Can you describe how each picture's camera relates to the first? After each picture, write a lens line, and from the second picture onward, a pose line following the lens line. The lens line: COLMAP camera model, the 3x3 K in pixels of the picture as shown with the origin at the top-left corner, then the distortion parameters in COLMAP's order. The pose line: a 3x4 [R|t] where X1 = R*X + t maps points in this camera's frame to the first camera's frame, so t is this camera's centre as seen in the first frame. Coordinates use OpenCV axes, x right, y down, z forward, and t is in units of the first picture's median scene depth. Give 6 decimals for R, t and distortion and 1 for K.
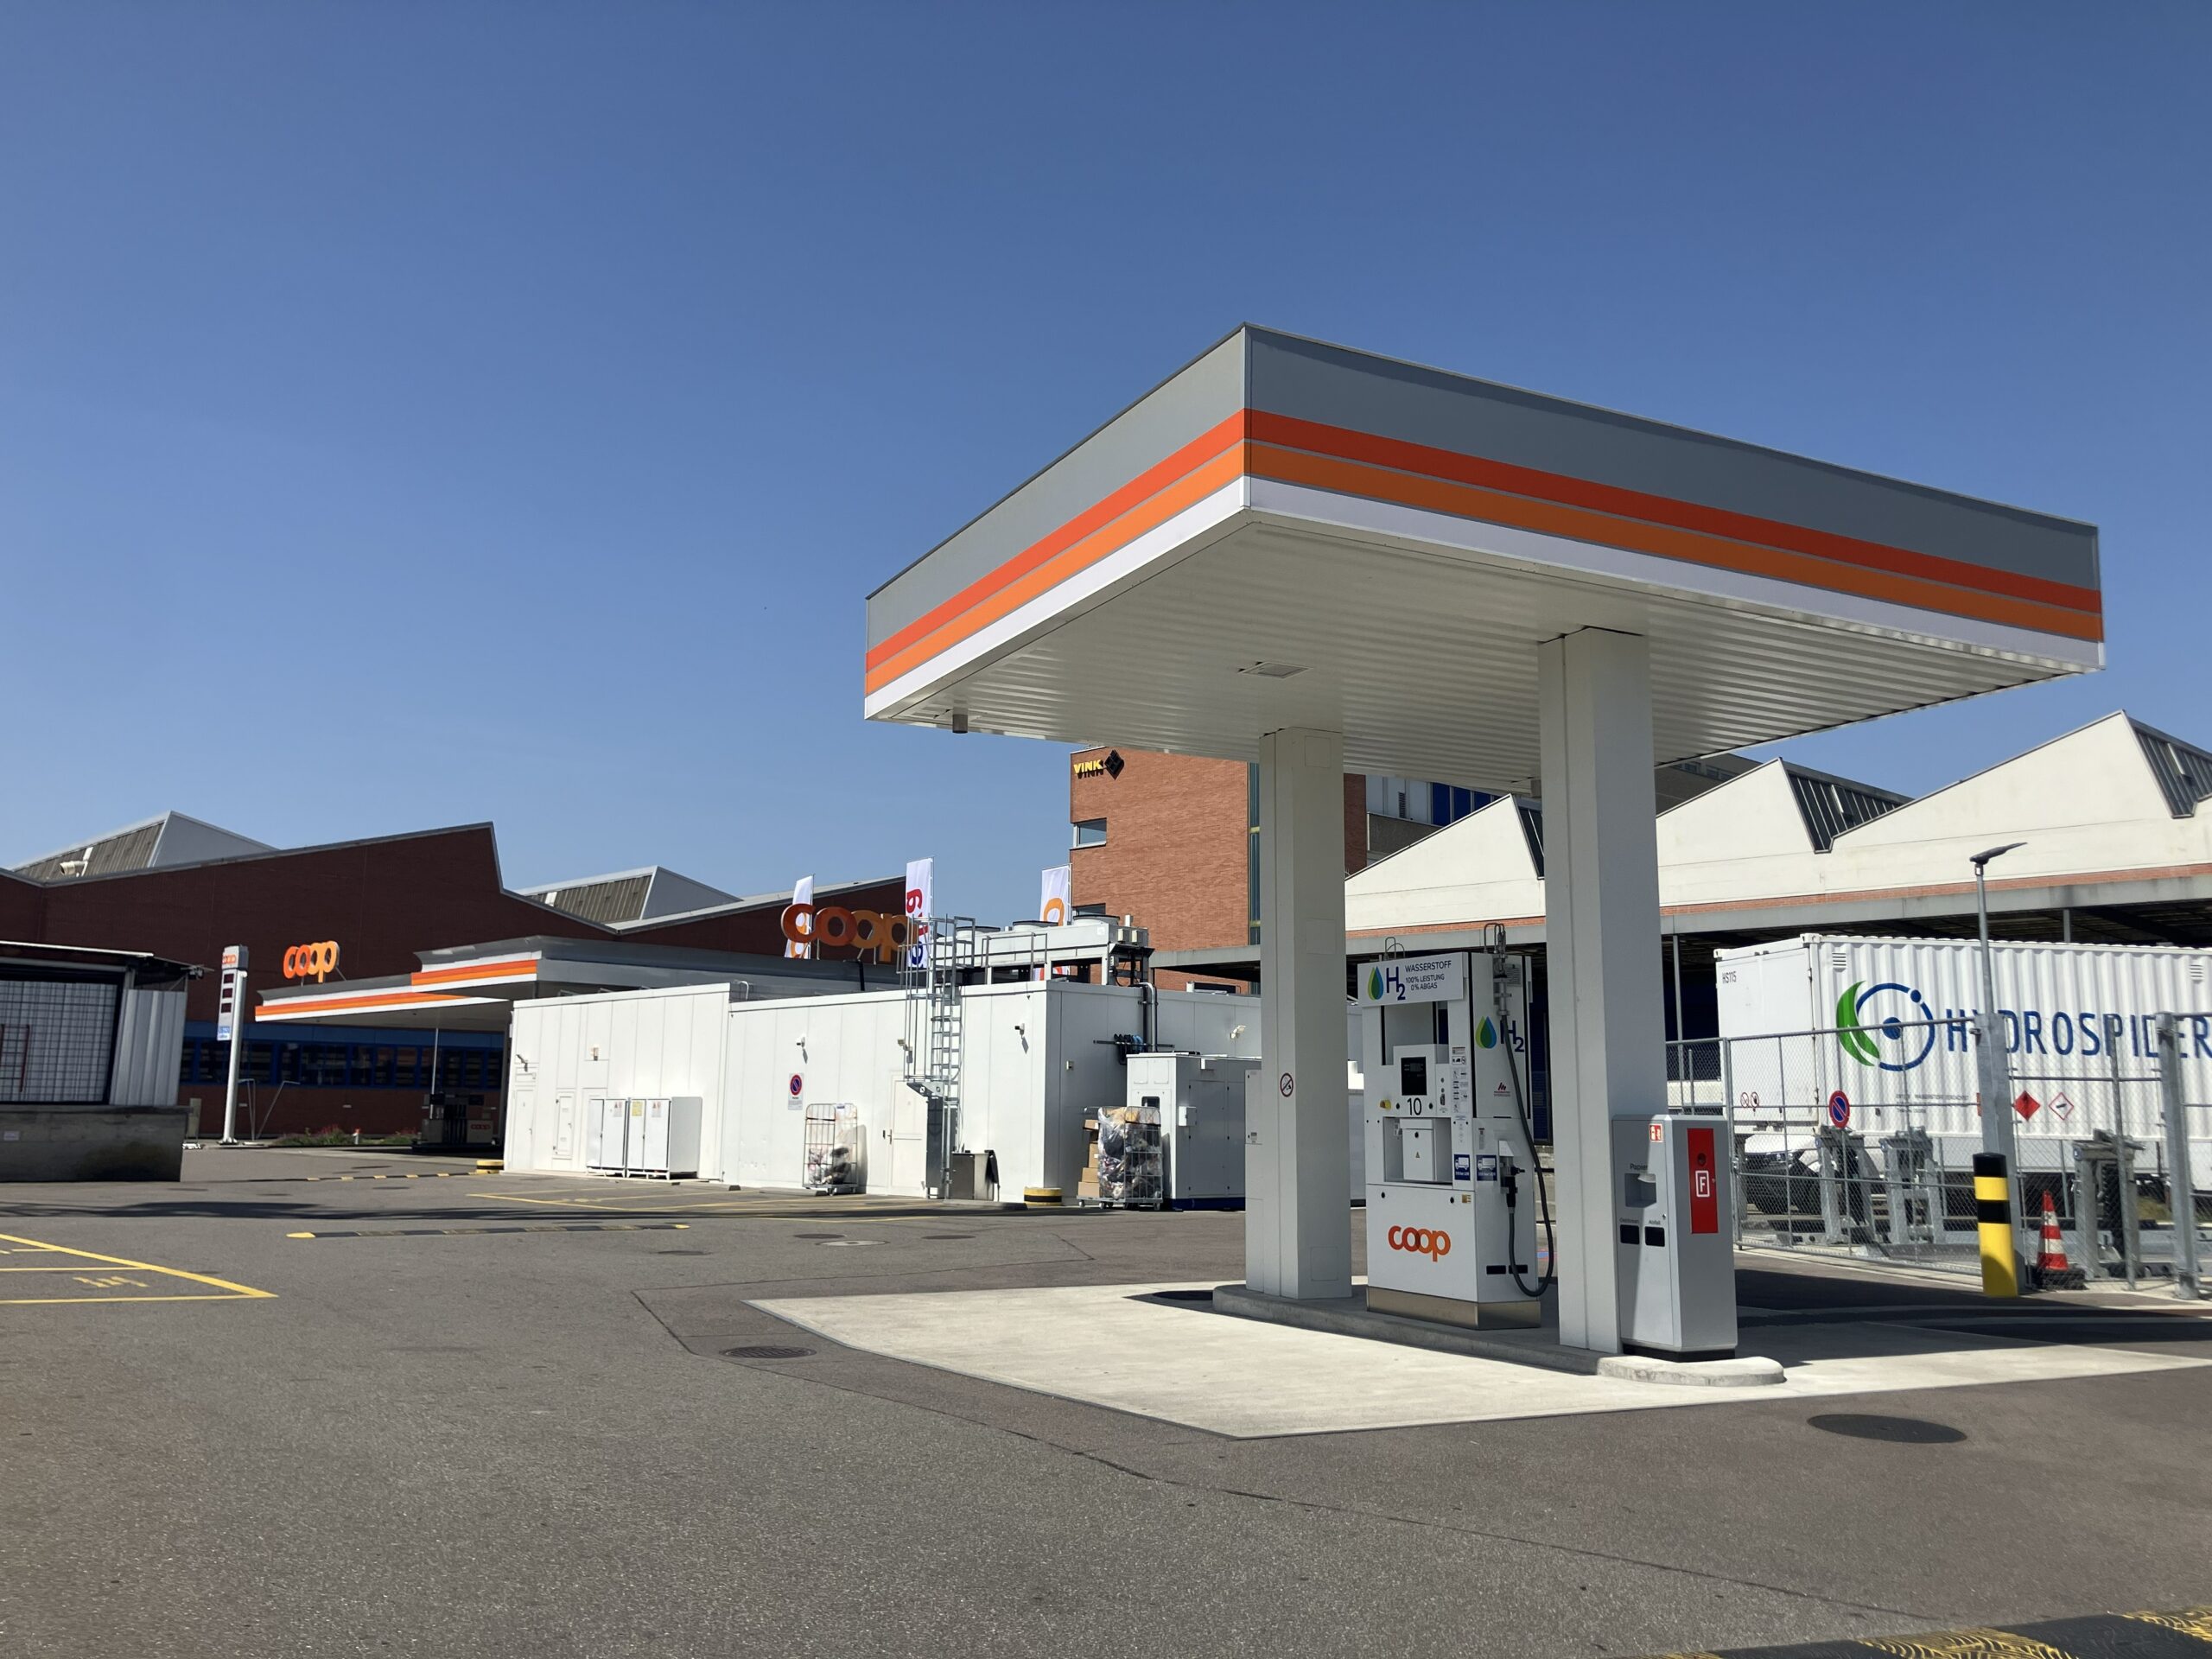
lens RADIAL K [[1819.5, 0, 1113.0], [0, 1819.5, 813.9], [0, 0, 1]] dist [0.038916, -0.051160]
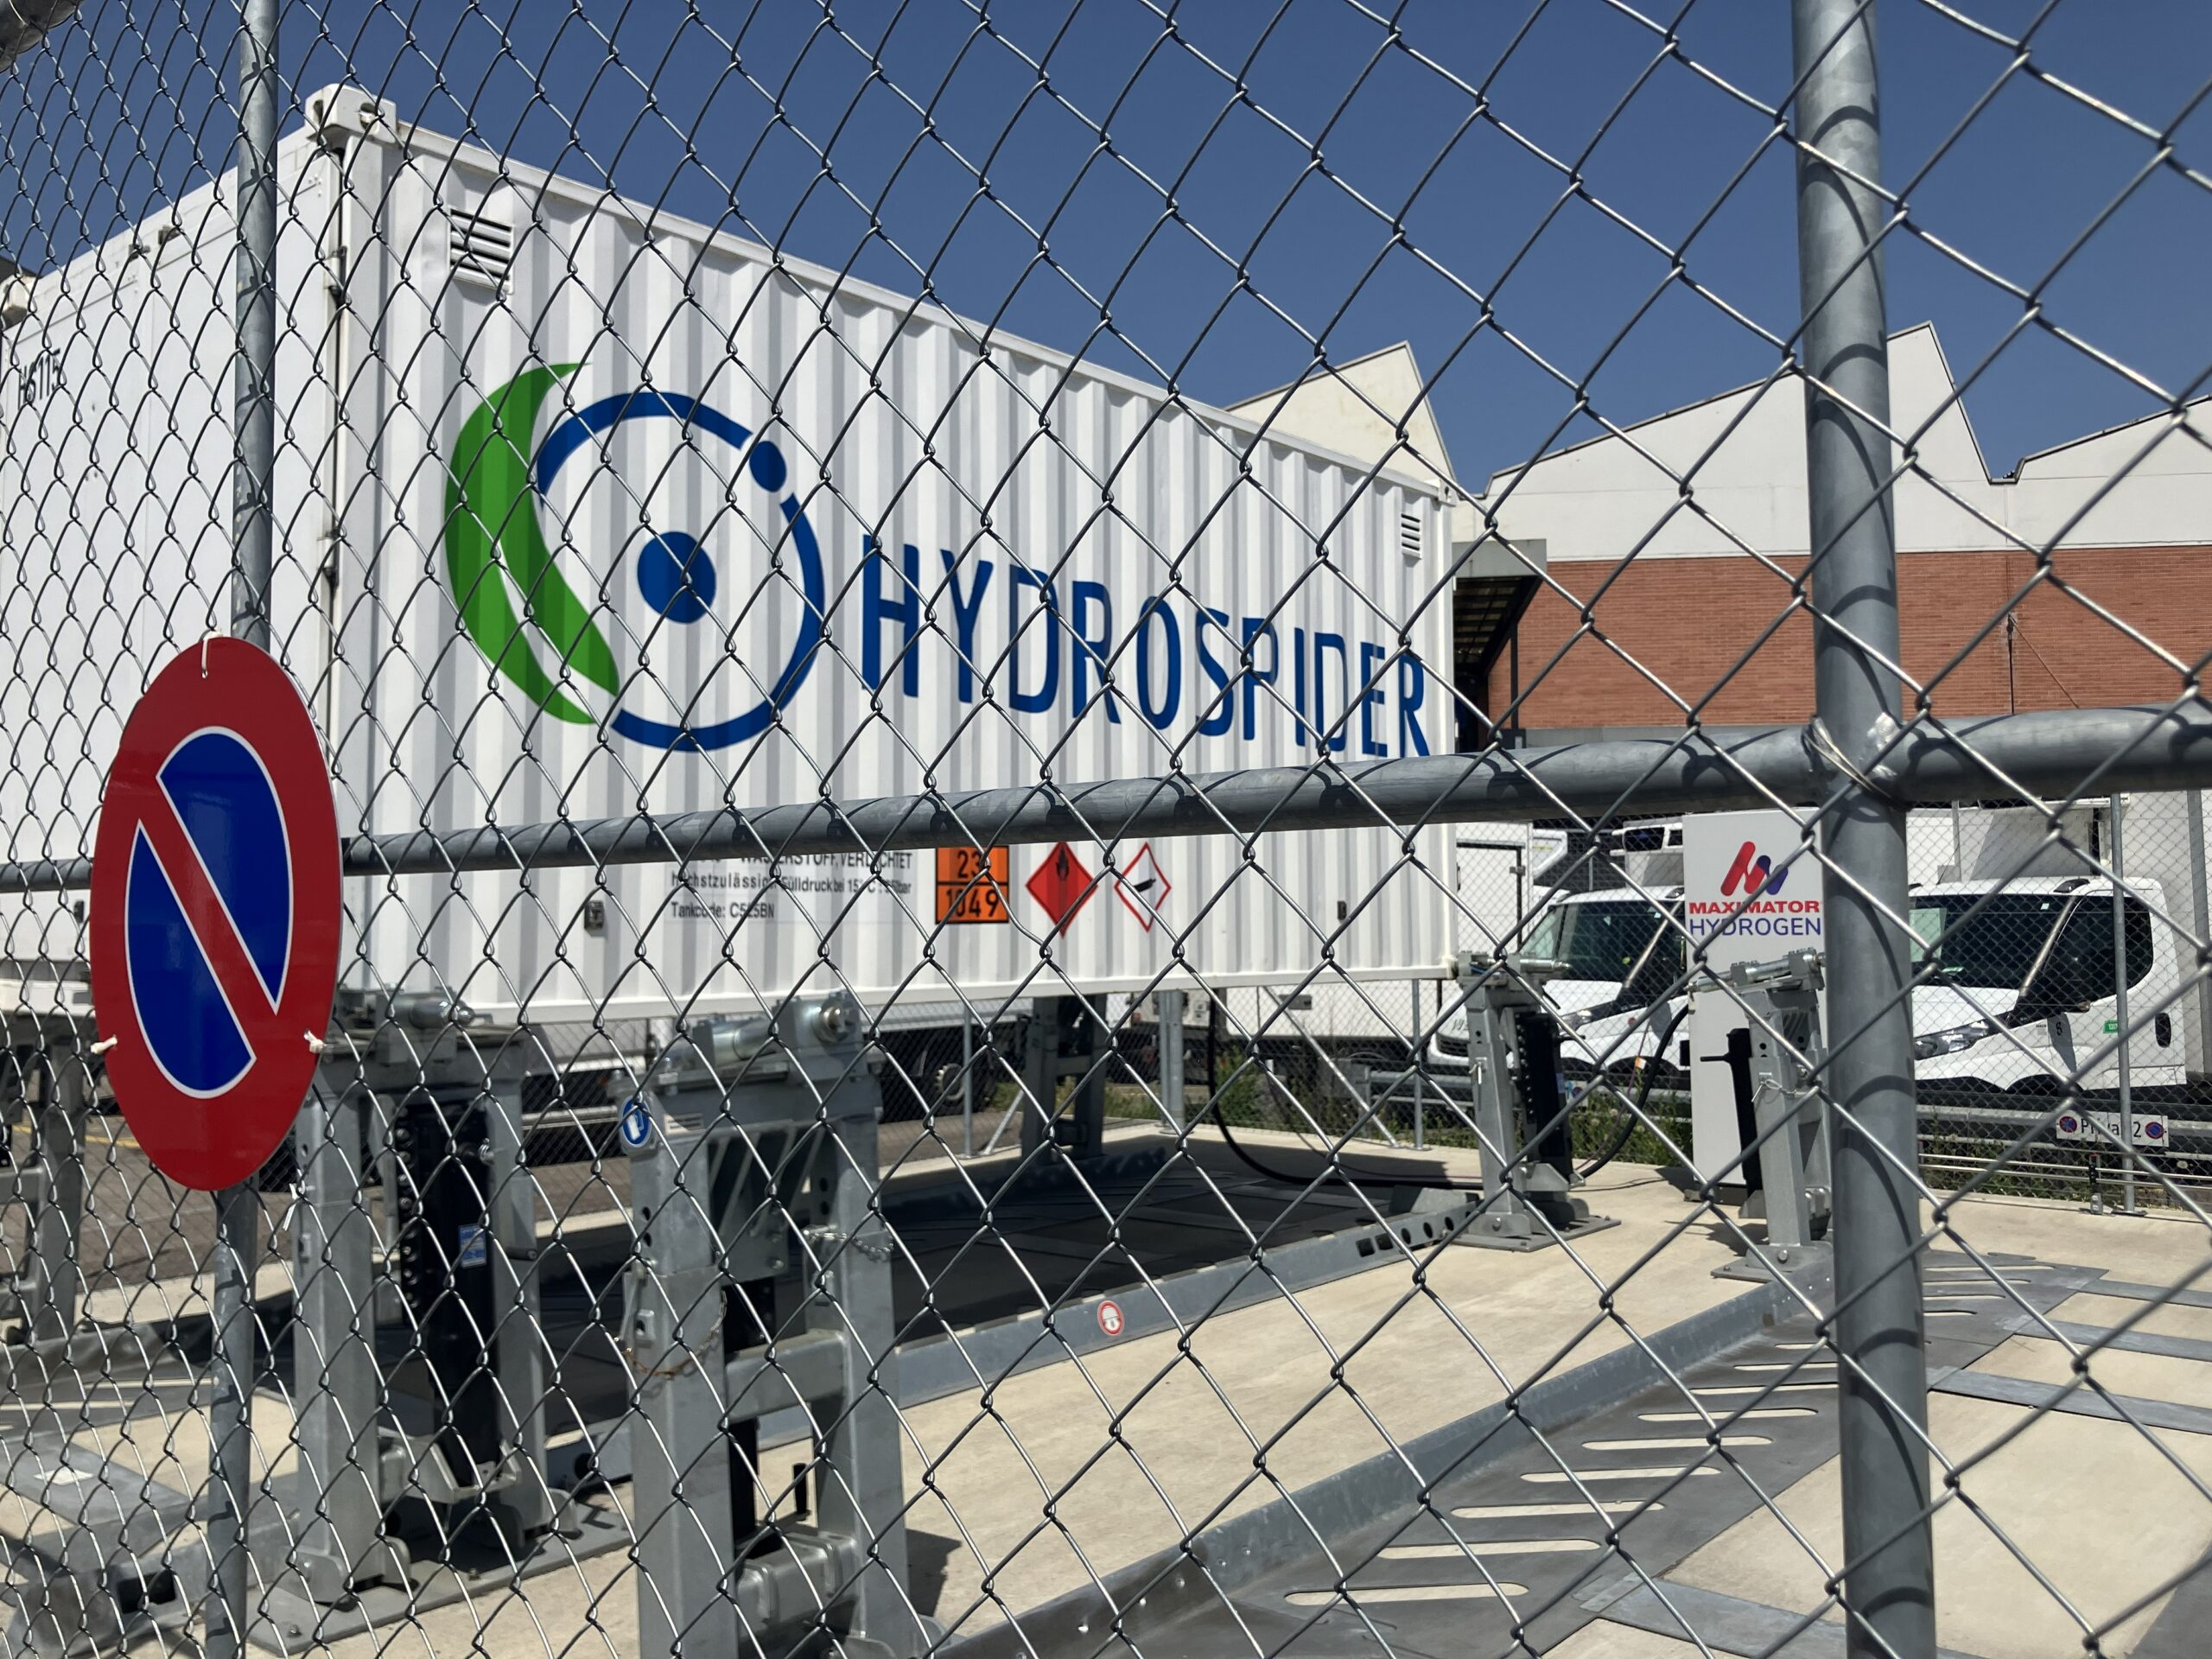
lens RADIAL K [[1819.5, 0, 1121.7], [0, 1819.5, 832.2], [0, 0, 1]] dist [0.038916, -0.051160]
pose [[0.768288, 0.013264, 0.639966, 0.316108], [-0.091382, 0.991817, 0.089148, 0.123677], [-0.633547, -0.126973, 0.763214, 0.771628]]
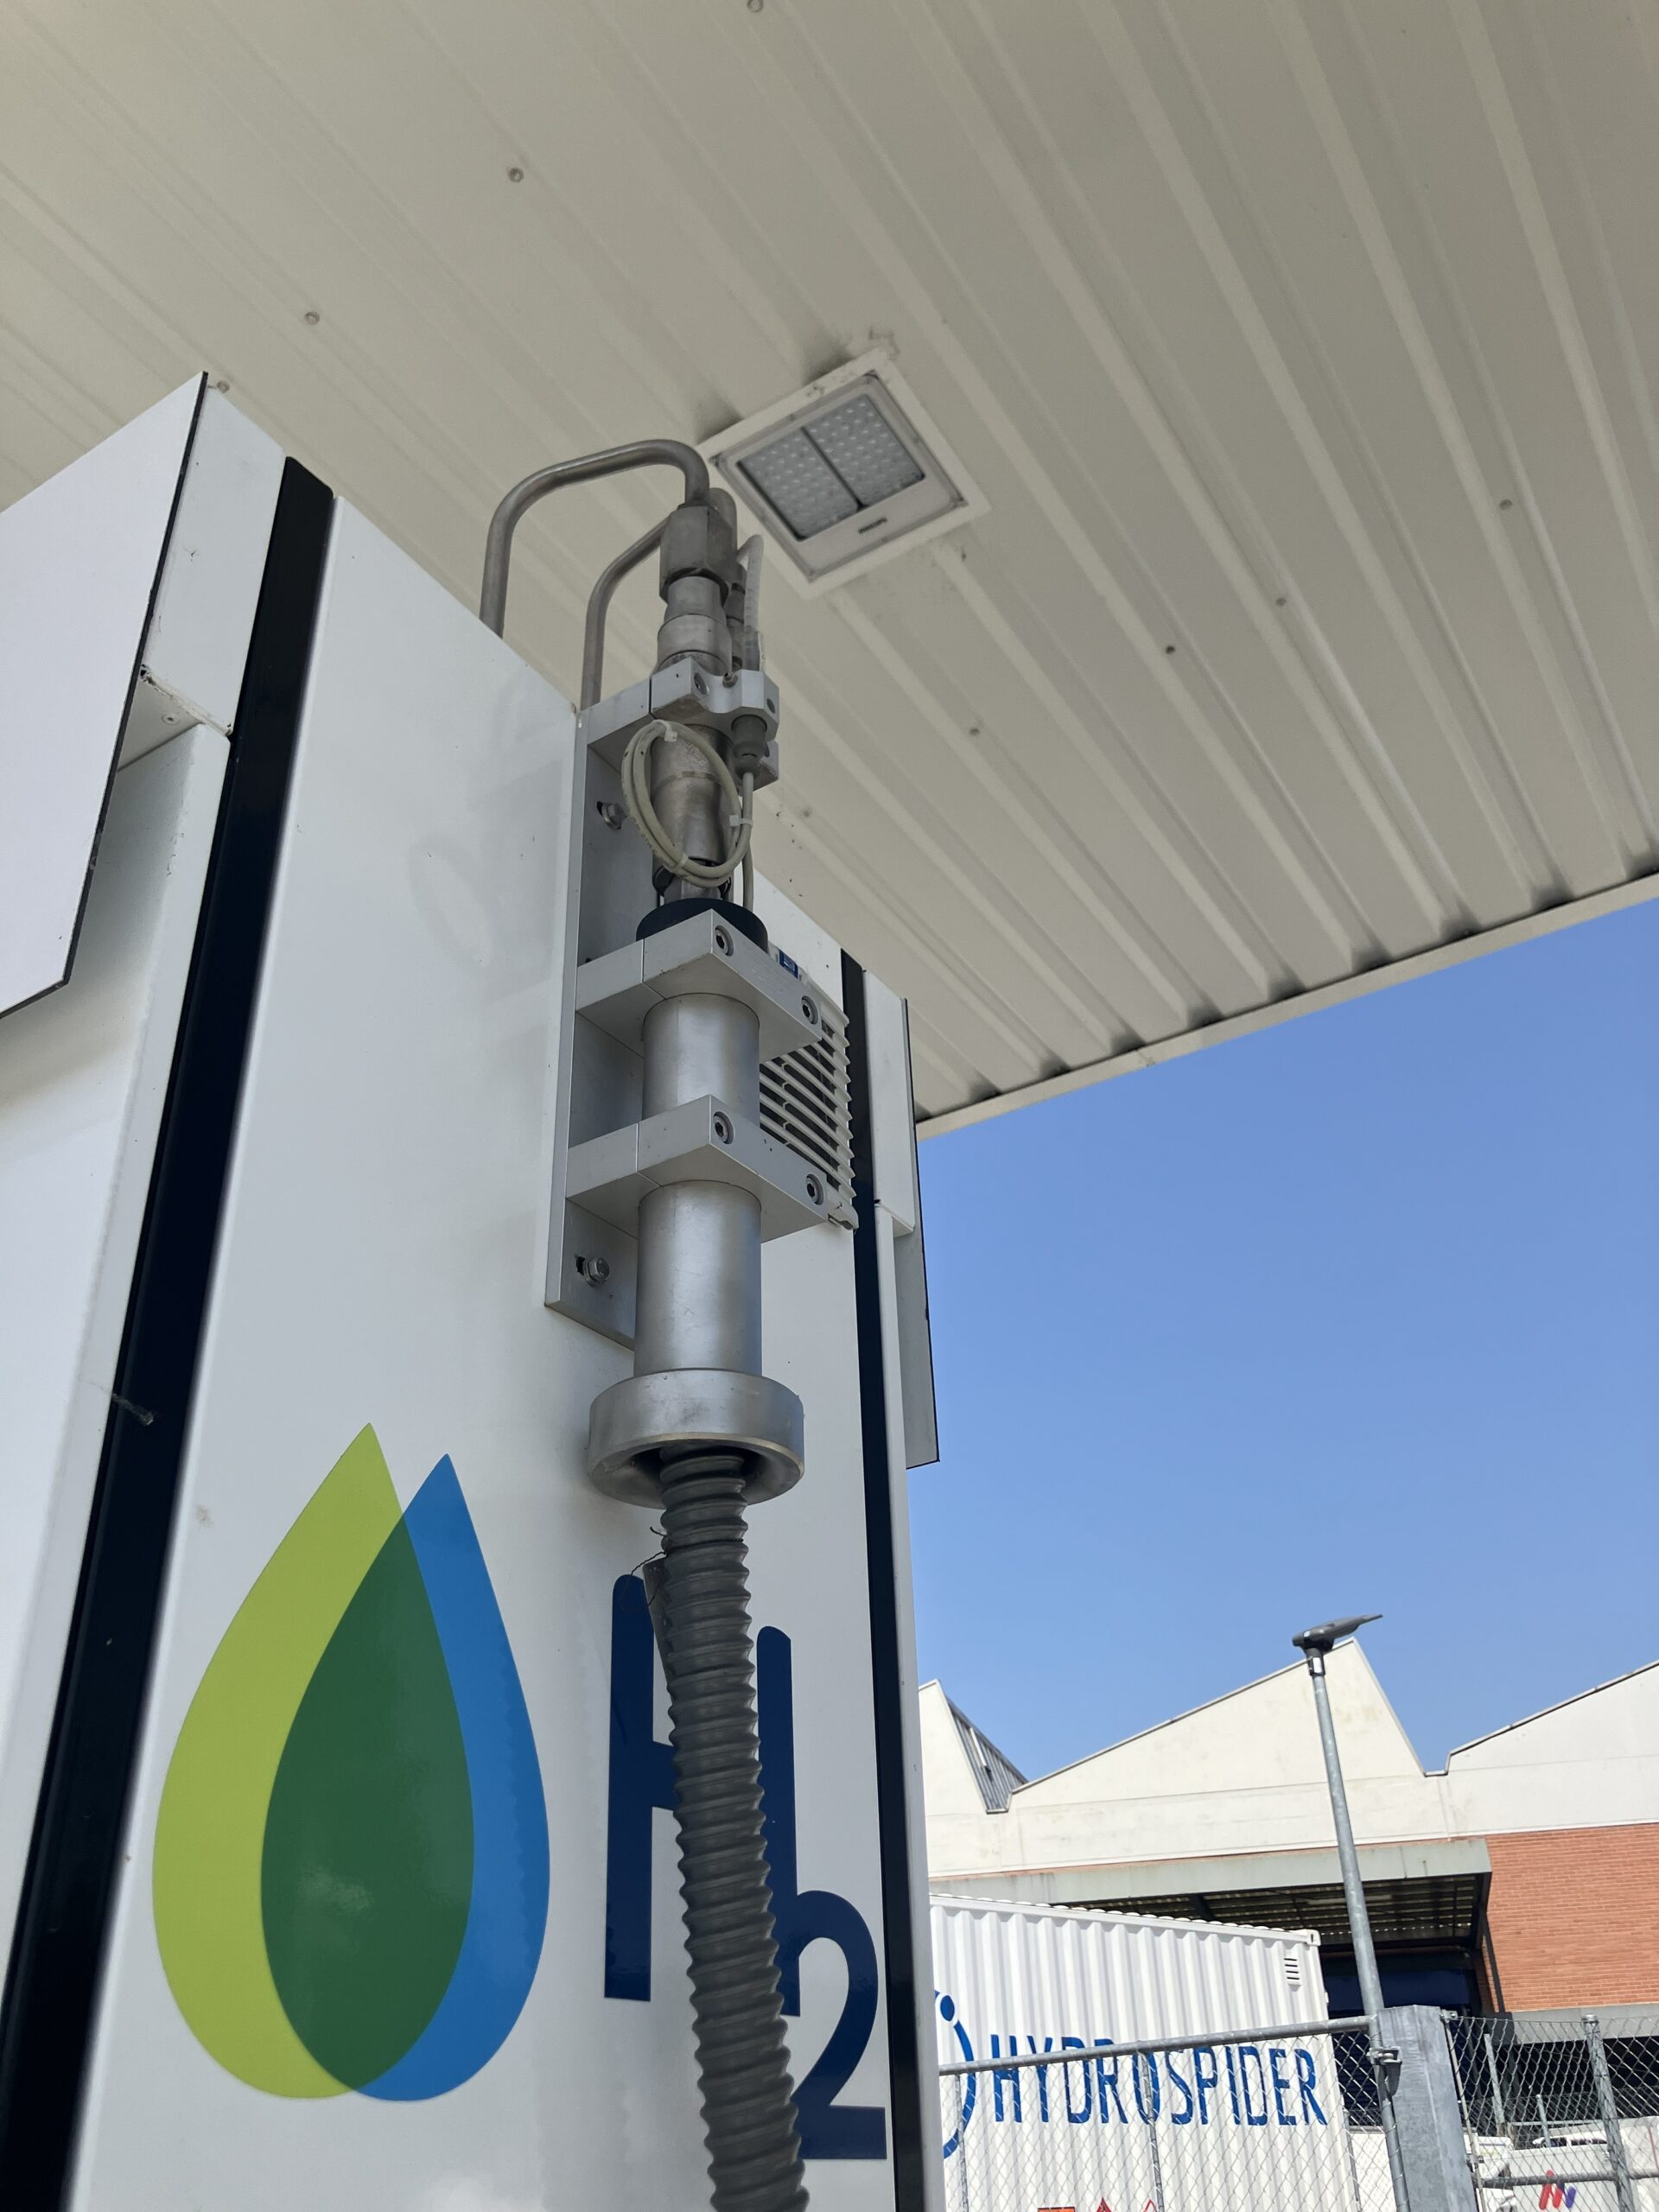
lens RADIAL K [[1819.5, 0, 846.3], [0, 1819.5, 1102.7], [0, 0, 1]] dist [0.038916, -0.051160]
pose [[0.857394, 0.230621, 0.460097, 0.098215], [-0.039454, 0.920804, -0.388024, 0.063866], [-0.513146, 0.314537, 0.798591, 0.494196]]
